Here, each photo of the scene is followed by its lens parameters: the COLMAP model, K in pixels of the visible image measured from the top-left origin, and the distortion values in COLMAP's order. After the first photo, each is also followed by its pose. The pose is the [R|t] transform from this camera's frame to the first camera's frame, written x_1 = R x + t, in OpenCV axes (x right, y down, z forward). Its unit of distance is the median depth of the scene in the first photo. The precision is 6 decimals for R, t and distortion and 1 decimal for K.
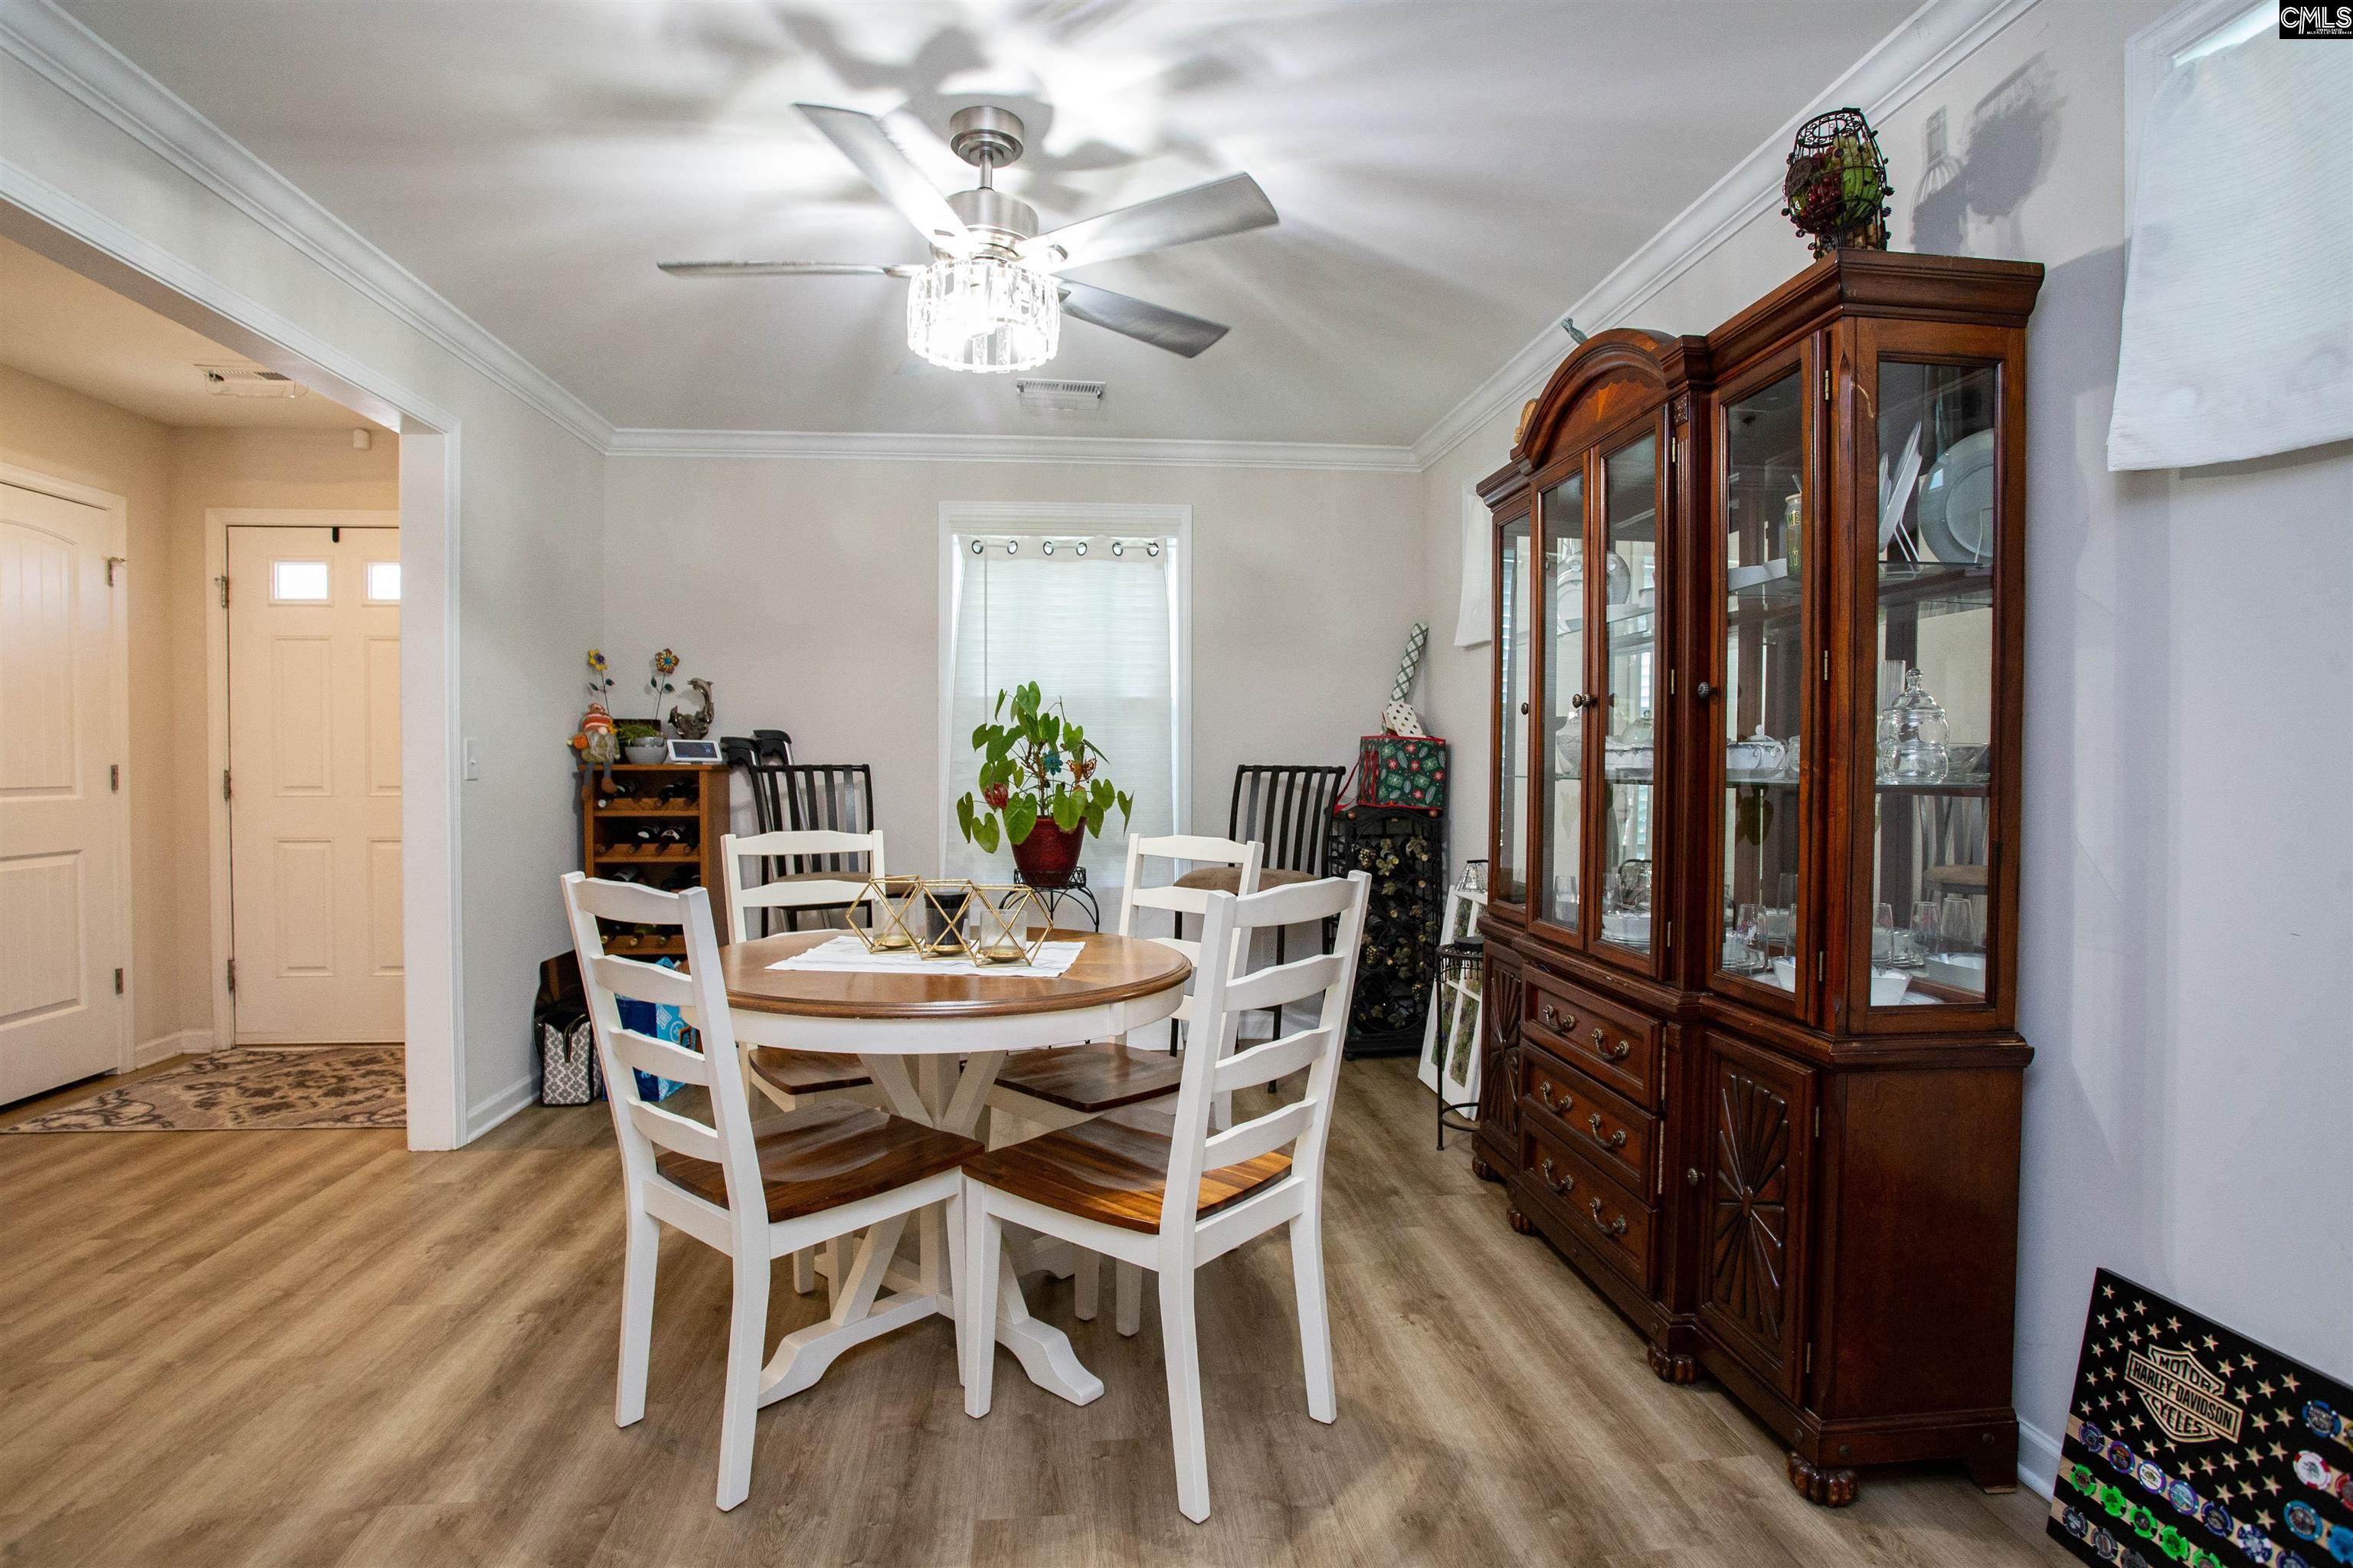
lens RADIAL K [[1167.4, 0, 1157.4], [0, 1167.4, 784.6], [0, 0, 1]] dist [-0.069974, 0.029897]
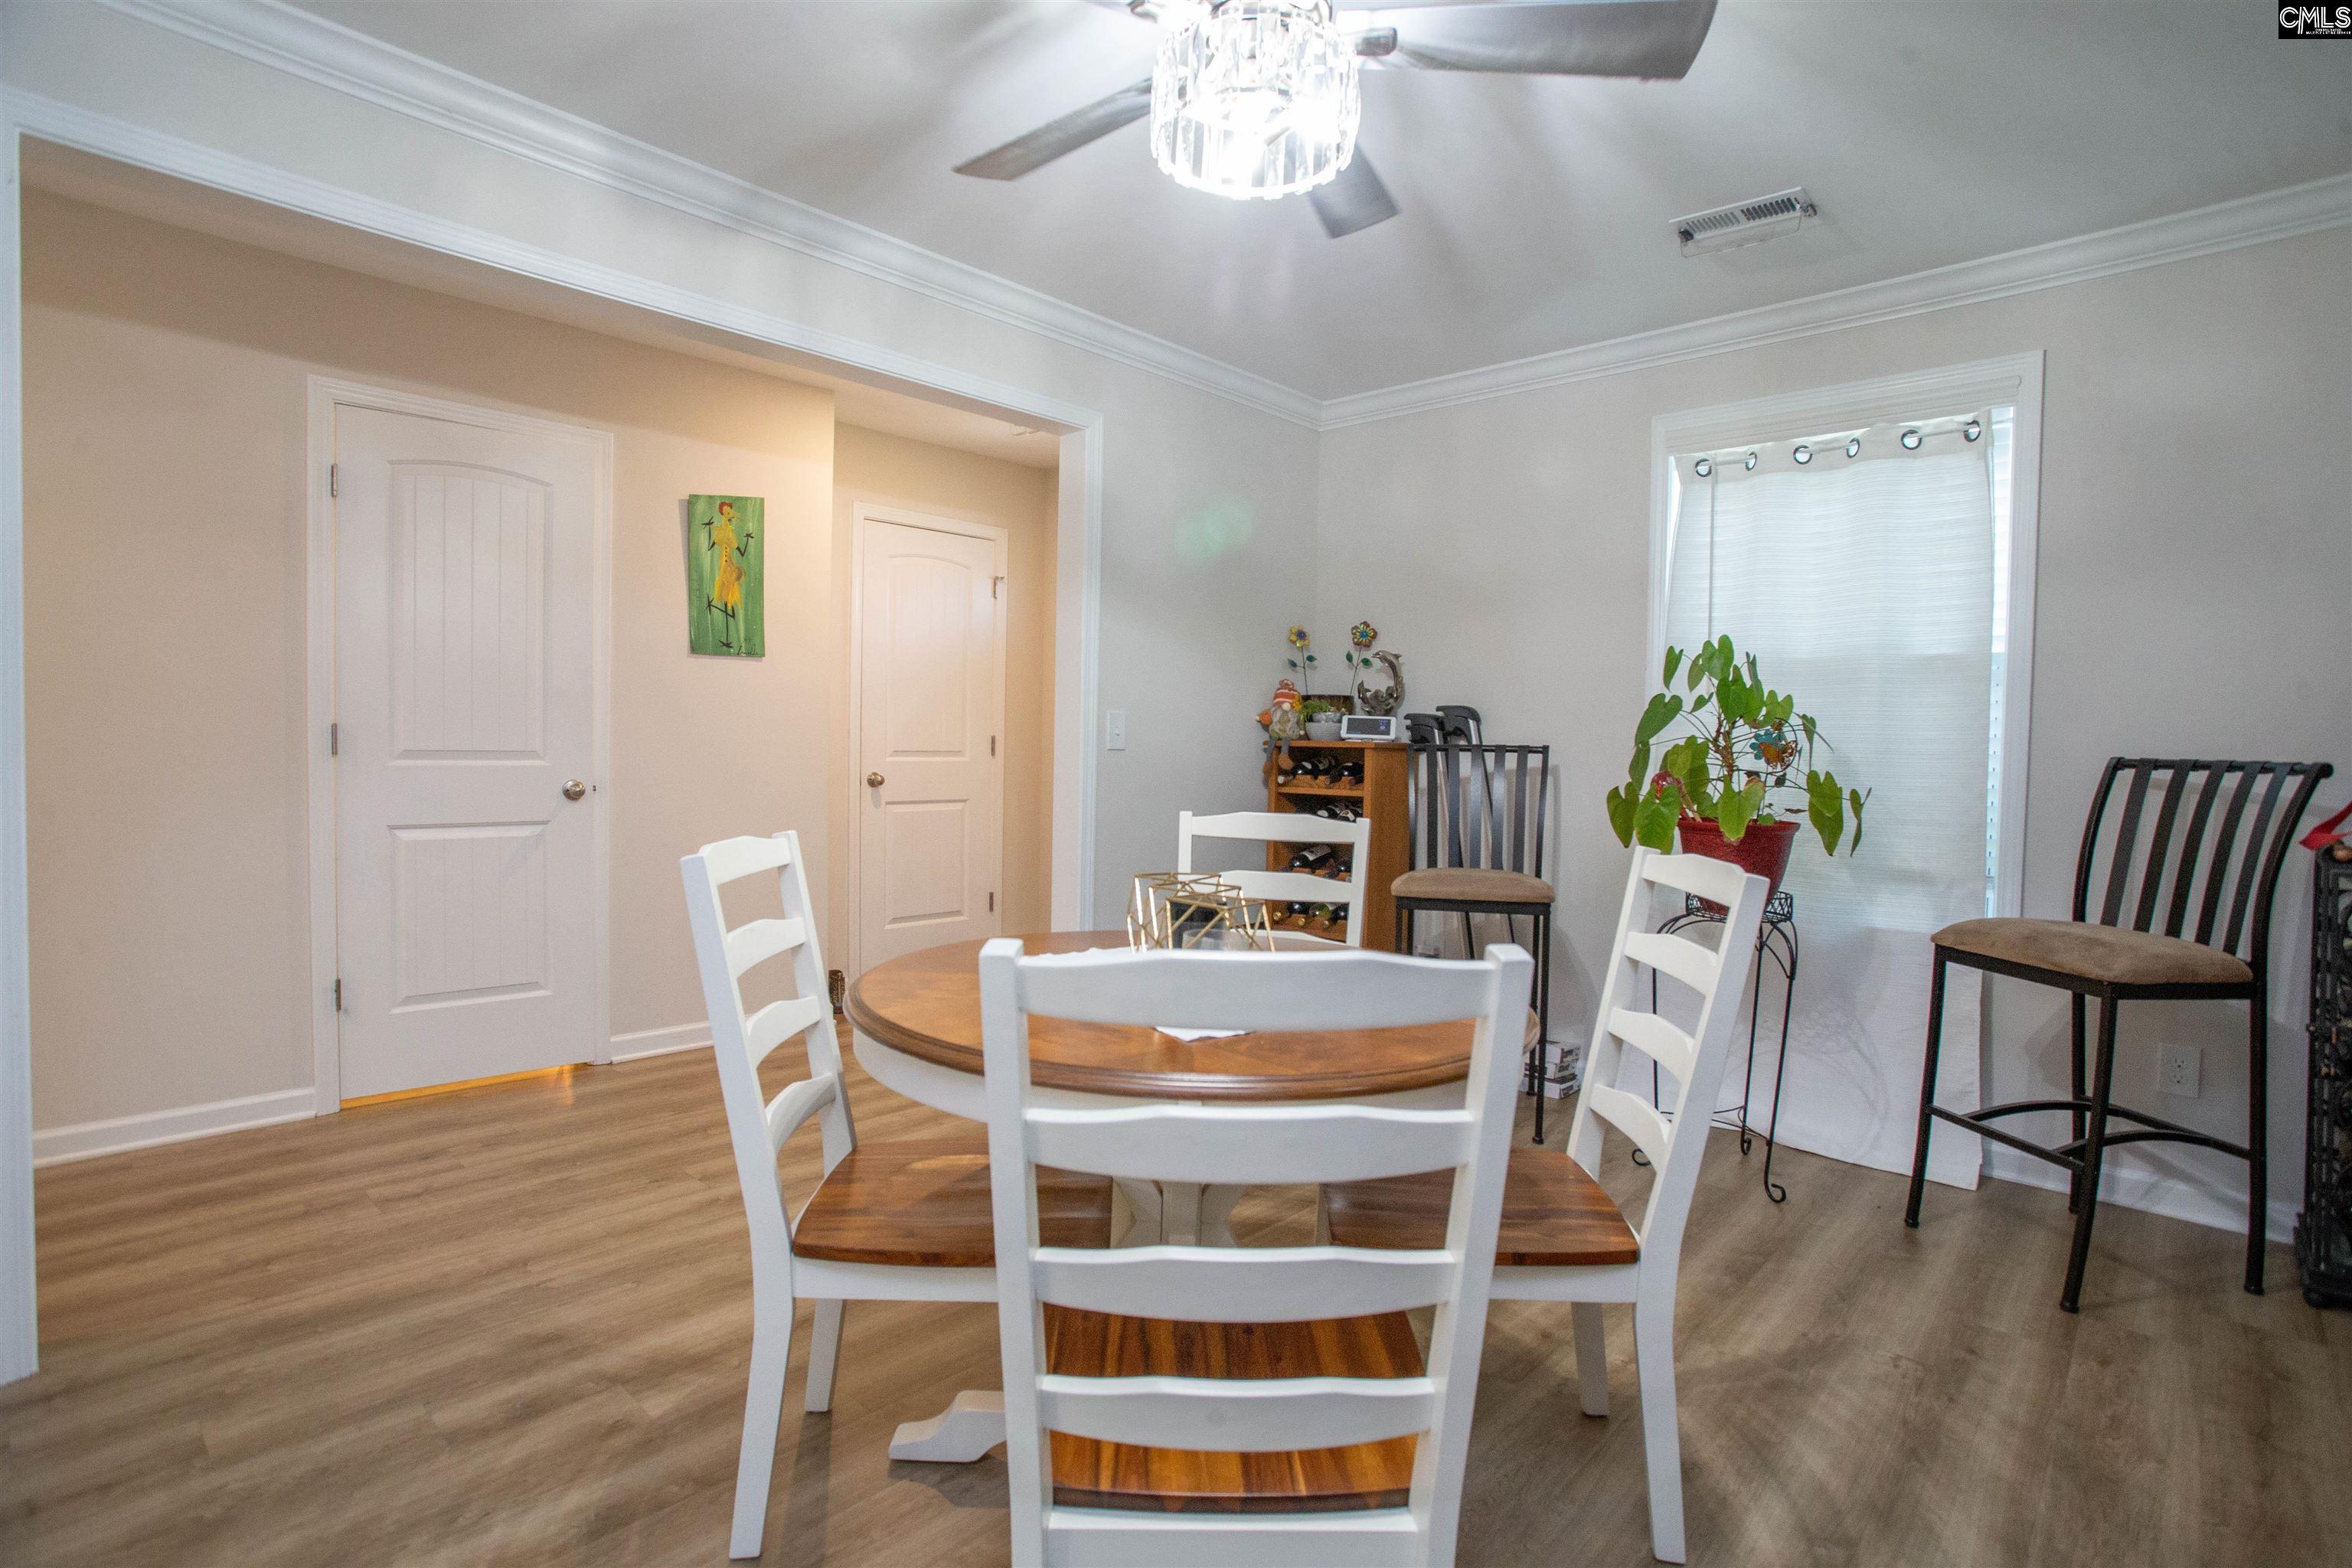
lens RADIAL K [[1142.1, 0, 1176.0], [0, 1142.1, 784.0], [0, 0, 1]] dist [-0.064925, 0.027891]
pose [[0.664586, 0.039885, -0.746147, 0.184379], [-0.035088, 0.999139, 0.022156, 0.001565], [0.746387, 0.011456, 0.665413, 0.254133]]
